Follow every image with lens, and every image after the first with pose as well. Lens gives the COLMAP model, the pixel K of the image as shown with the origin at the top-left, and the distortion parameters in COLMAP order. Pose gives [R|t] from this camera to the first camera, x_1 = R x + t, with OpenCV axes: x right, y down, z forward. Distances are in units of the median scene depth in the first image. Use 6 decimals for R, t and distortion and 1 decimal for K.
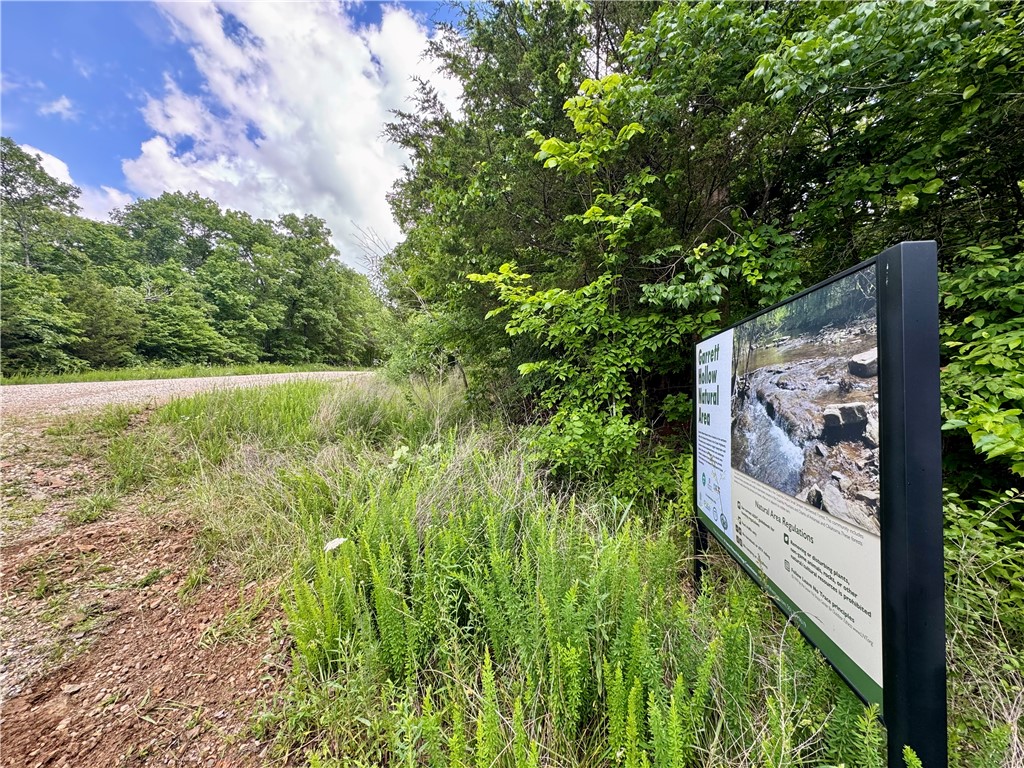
lens RADIAL K [[408.8, 0, 511.7], [0, 408.8, 387.1], [0, 0, 1]] dist [-0.002164, 0.000112]
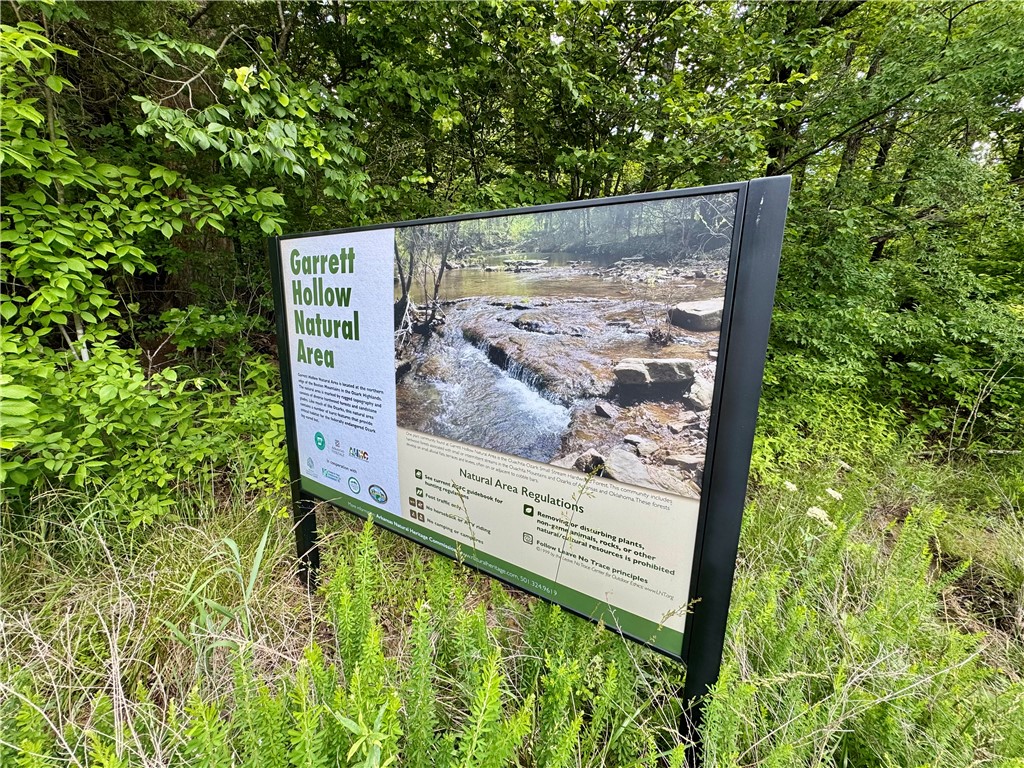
lens RADIAL K [[408.8, 0, 512.8], [0, 408.8, 384.3], [0, 0, 1]] dist [-0.002164, 0.000112]
pose [[0.375988, -0.179780, 0.909017, -0.068511], [-0.038020, 0.977179, 0.208987, -0.066249], [-0.925844, -0.113137, 0.360573, 0.871160]]
